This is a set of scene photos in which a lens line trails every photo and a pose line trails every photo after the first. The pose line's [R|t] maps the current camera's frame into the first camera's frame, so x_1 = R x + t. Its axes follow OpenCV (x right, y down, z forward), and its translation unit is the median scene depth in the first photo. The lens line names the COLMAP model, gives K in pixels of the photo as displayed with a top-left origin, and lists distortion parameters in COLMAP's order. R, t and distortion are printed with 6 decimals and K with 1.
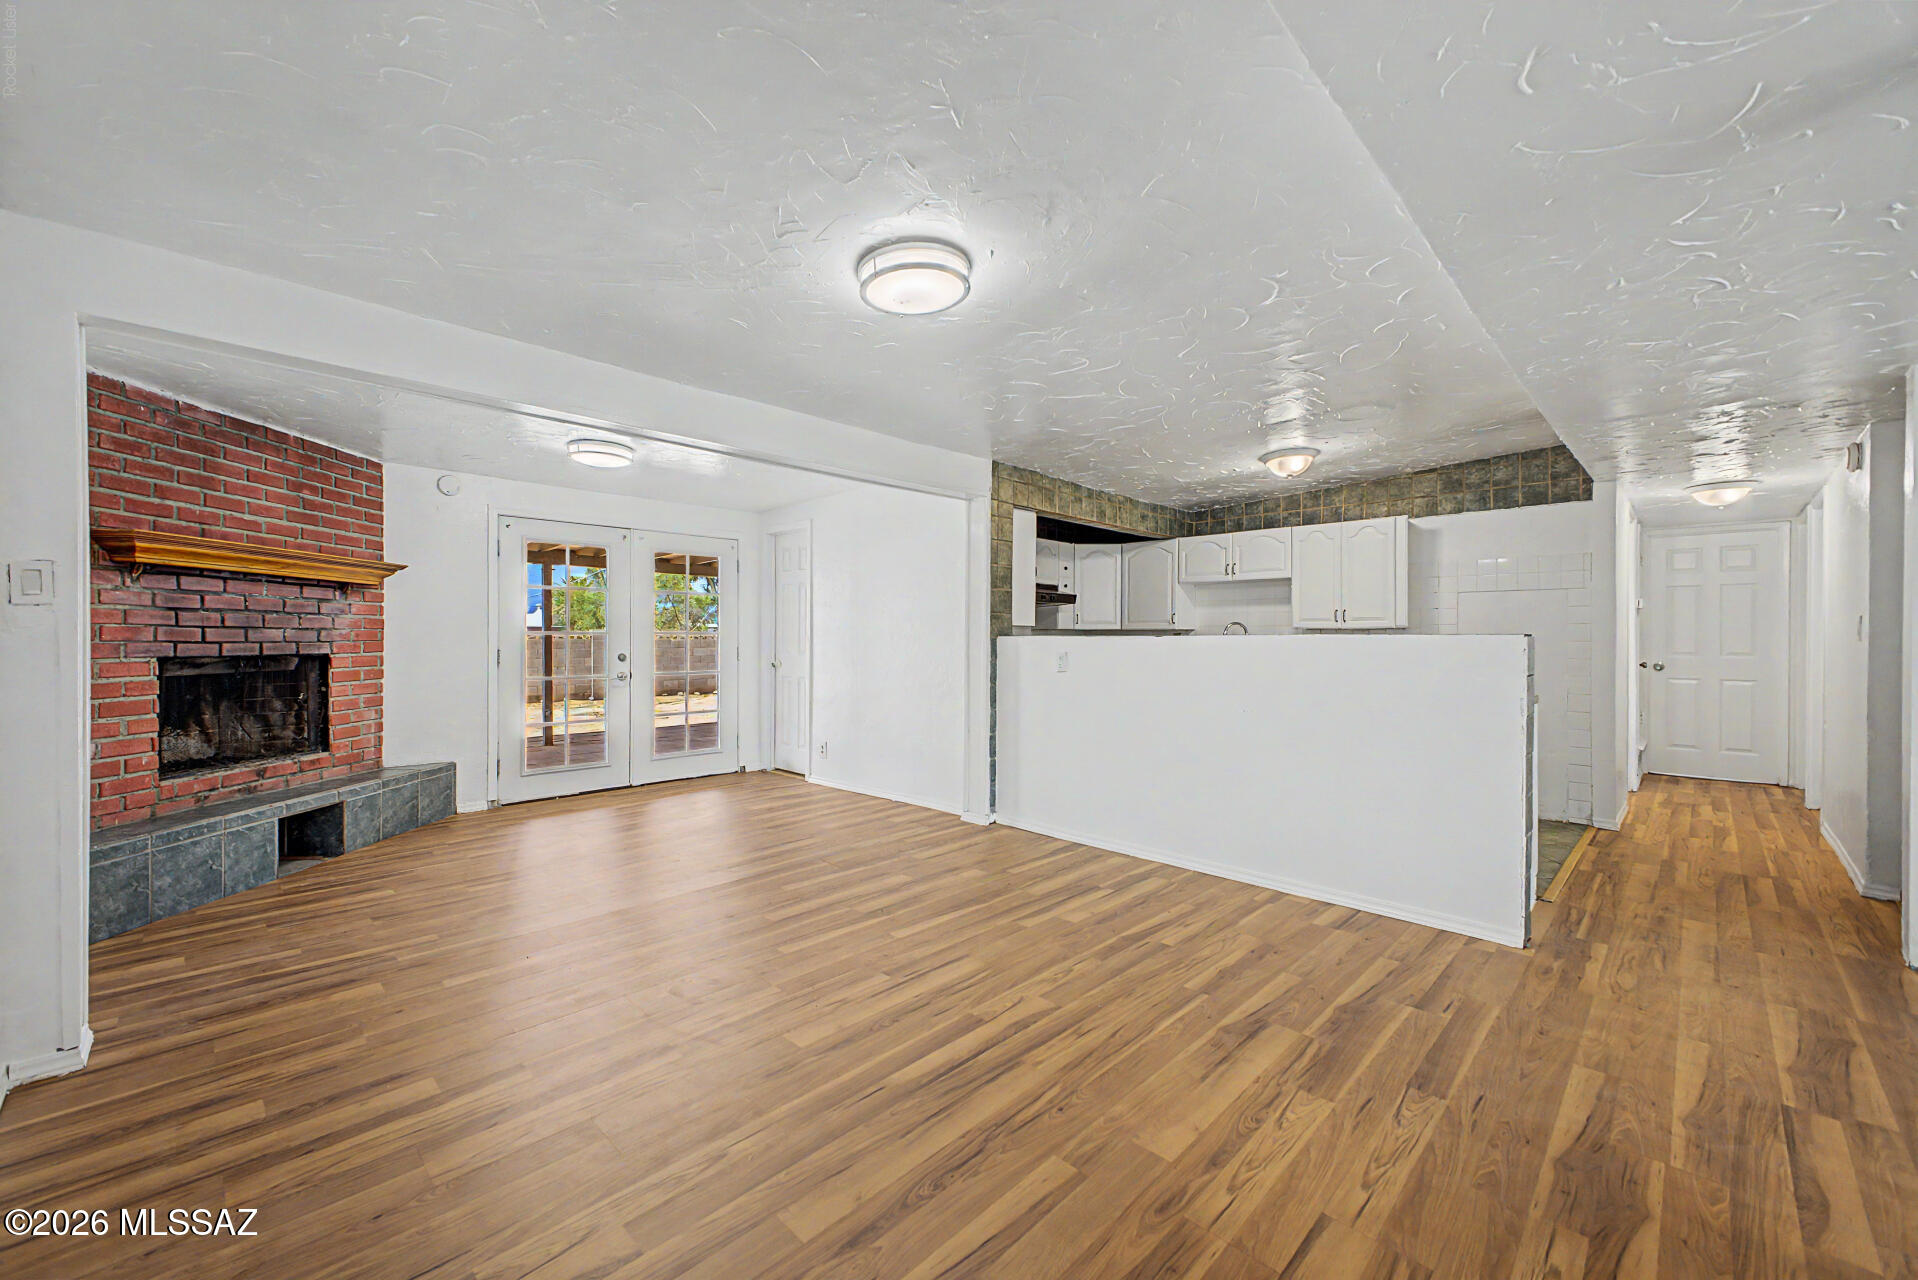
lens RADIAL K [[758.6, 0, 959.0], [0, 758.6, 640.0], [0, 0, 1]] dist [0.021604, -0.000450]
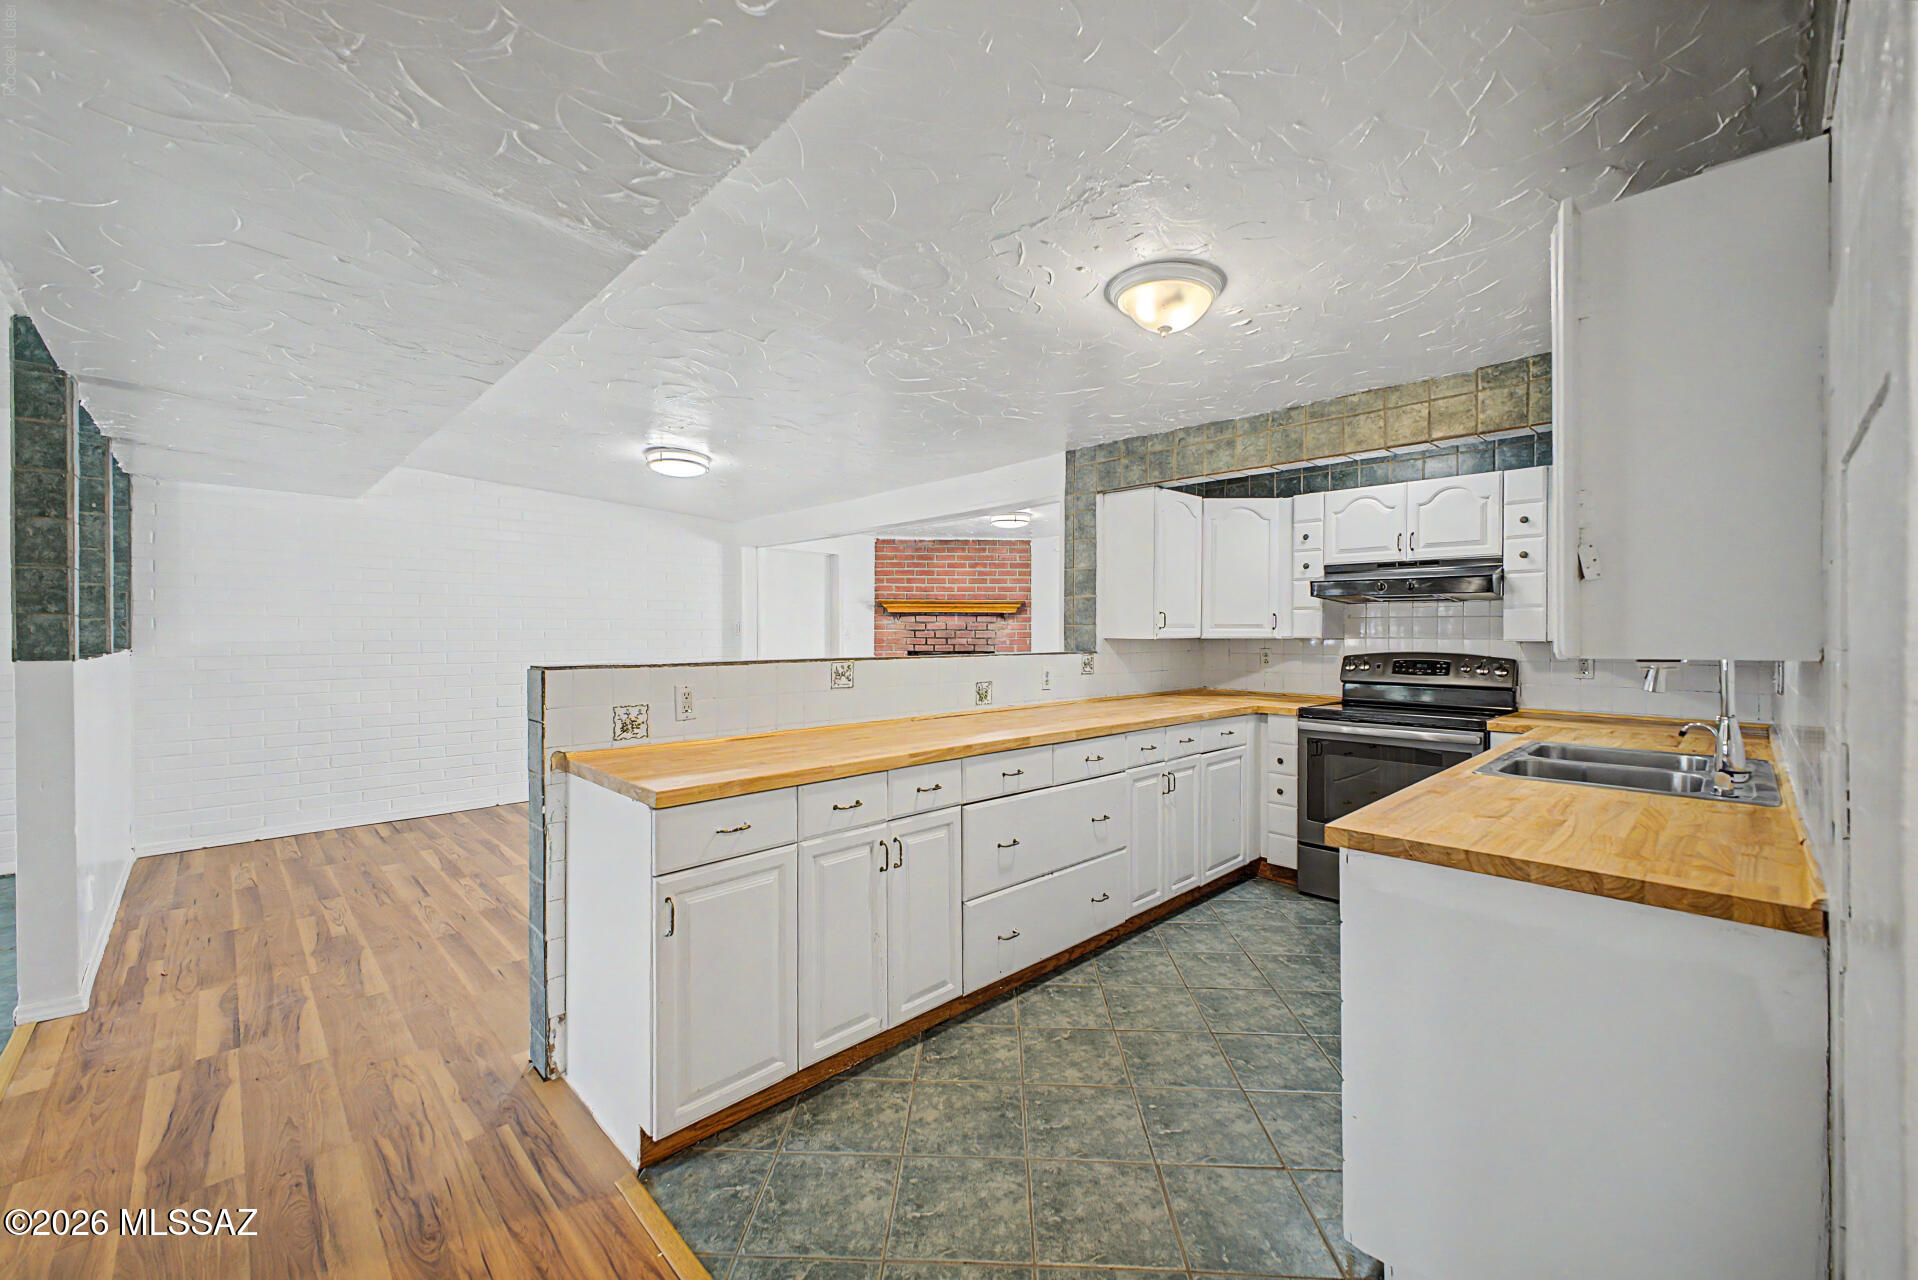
lens RADIAL K [[749.3, 0, 959.0], [0, 749.3, 640.0], [0, 0, 1]] dist [0.012465, -0.000172]
pose [[-0.026654, 0.010463, -0.999590, 1.027848], [-0.003578, 0.999938, 0.010562, -0.029780], [0.999638, 0.003858, -0.026615, 1.004497]]
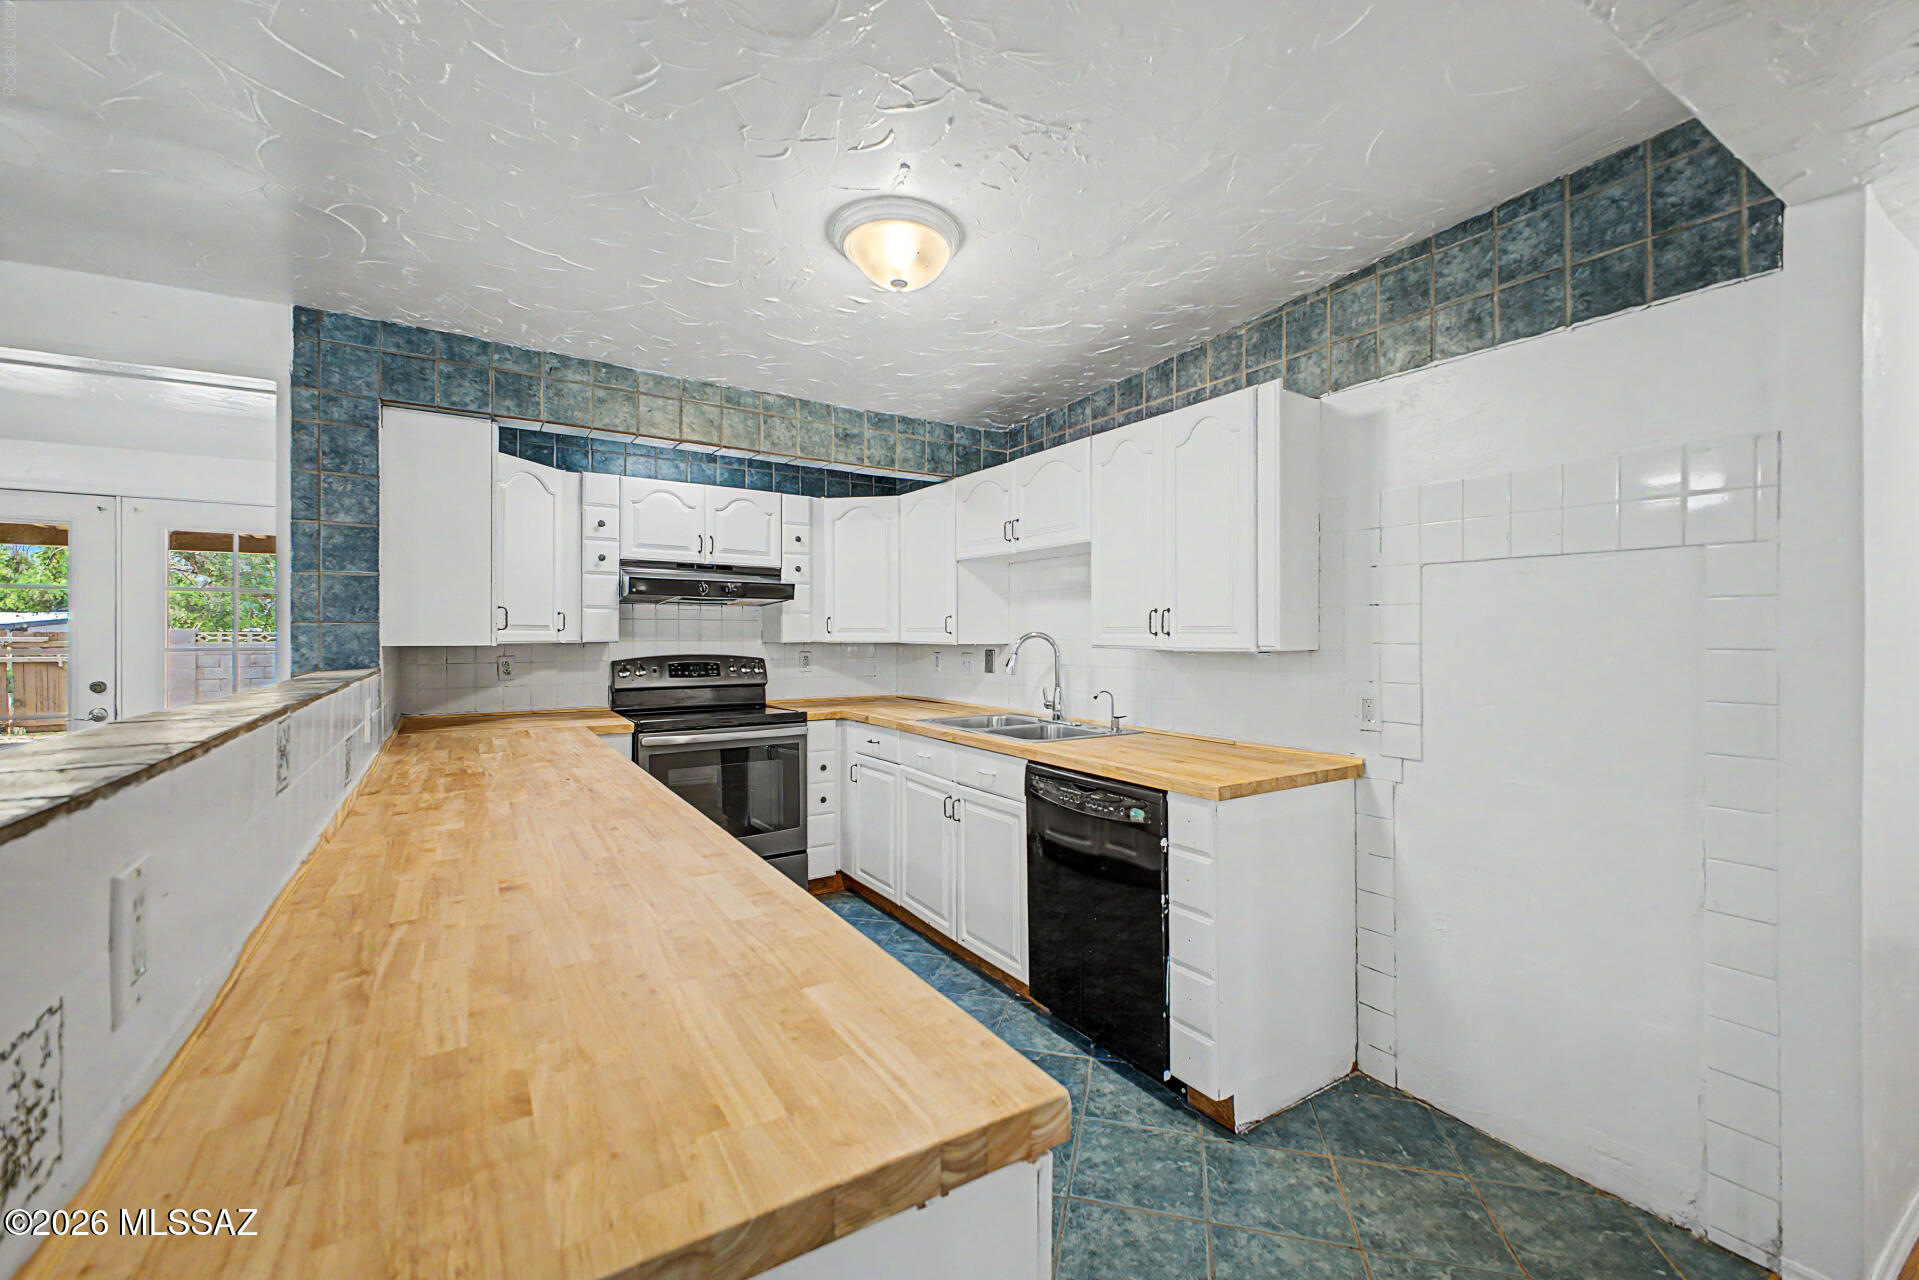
lens RADIAL K [[786.9, 0, 958.3], [0, 786.9, 638.1], [0, 0, 1]] dist [0.004136, 0.000599]
pose [[0.974179, 0.000077, -0.225775, 0.634489], [0.000578, 0.999996, 0.002832, -0.030147], [0.225775, -0.002889, 0.974175, 0.676084]]
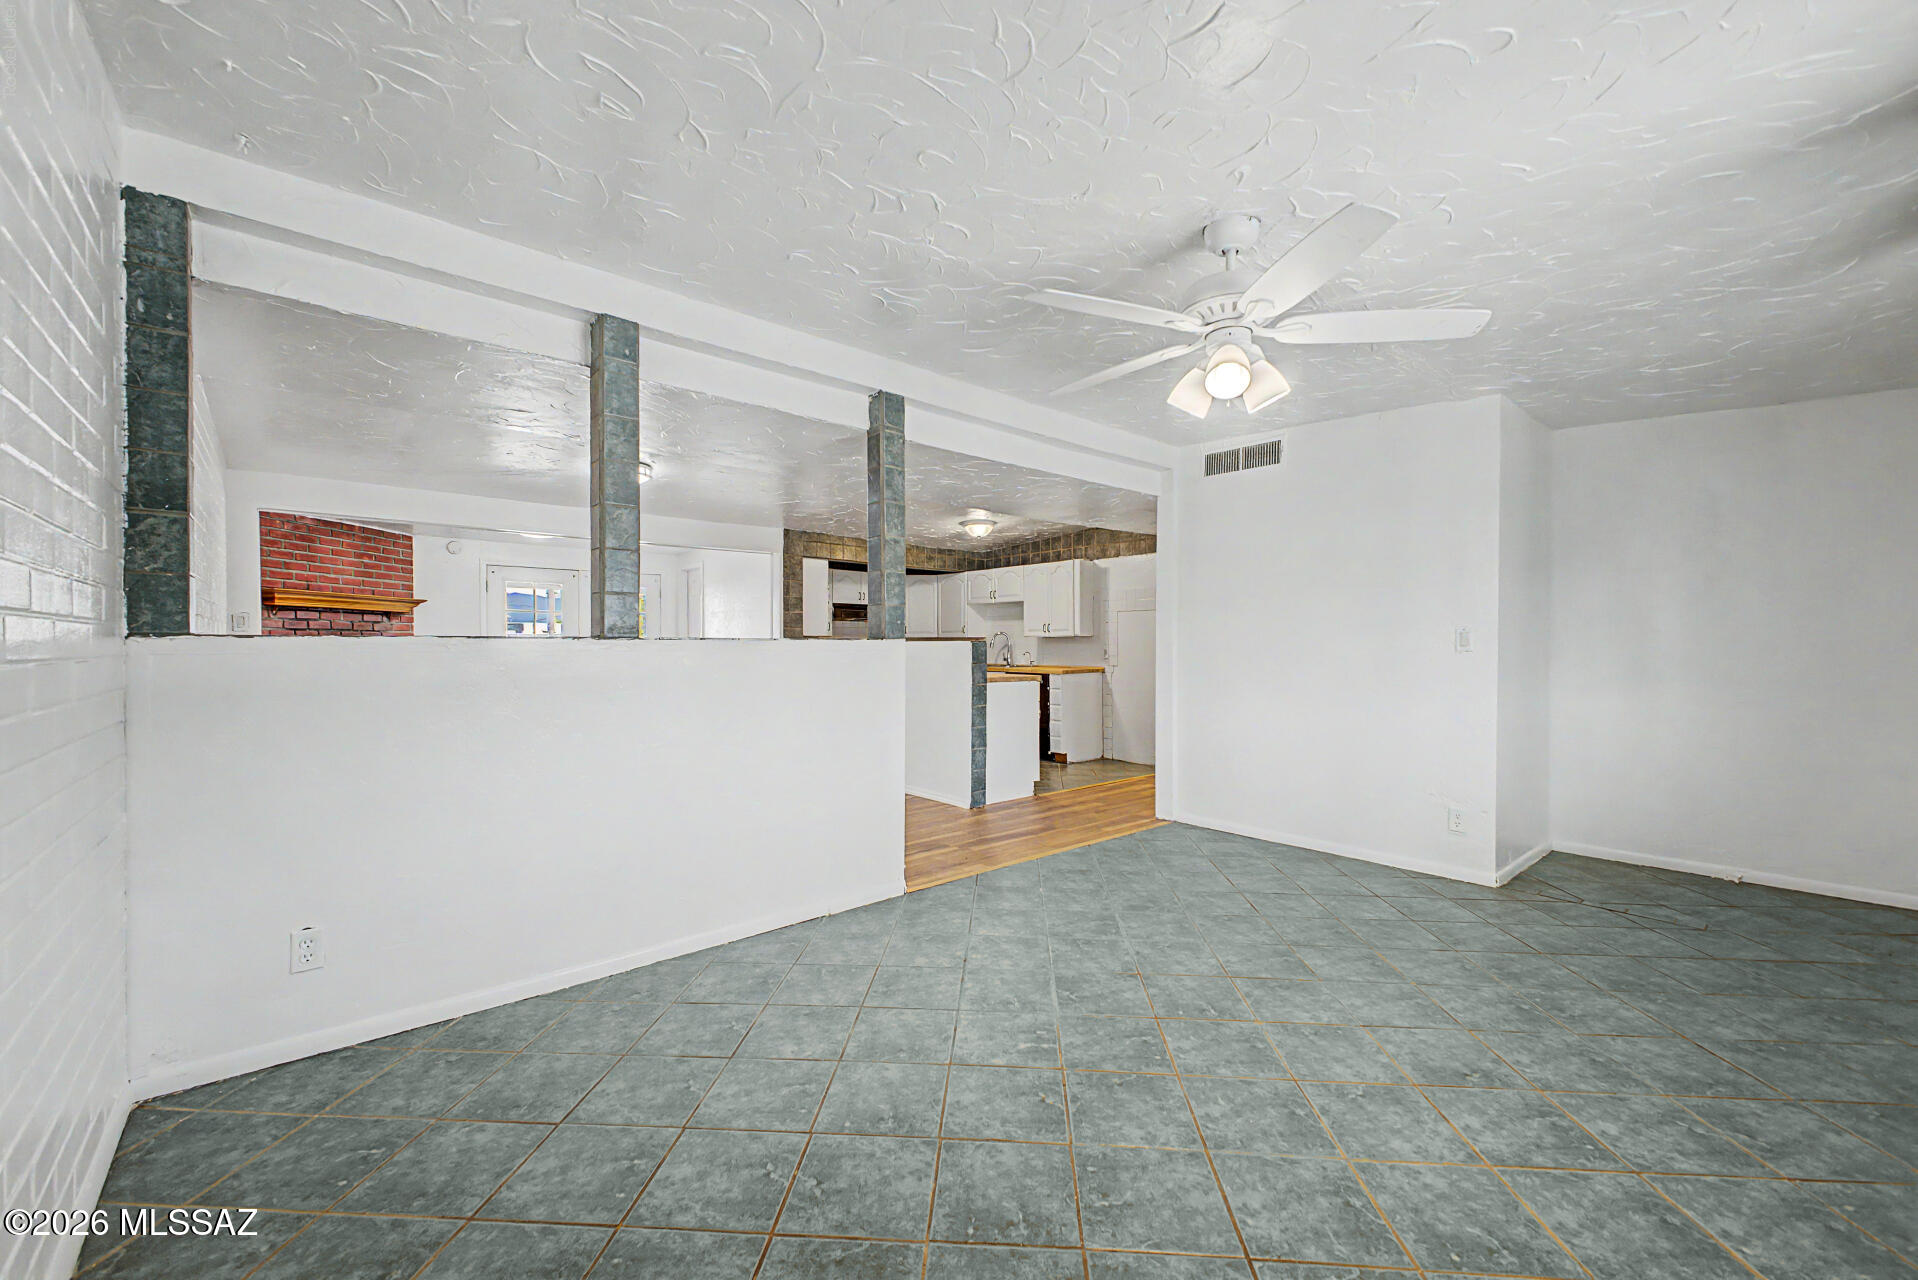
lens RADIAL K [[759.9, 0, 961.6], [0, 759.9, 641.4], [0, 0, 1]] dist [0.028404, -0.009325]
pose [[0.996764, -0.003353, -0.080318, 0.590444], [0.002790, 0.999971, -0.007127, 0.005203], [0.080340, 0.006880, 0.996744, -0.576788]]
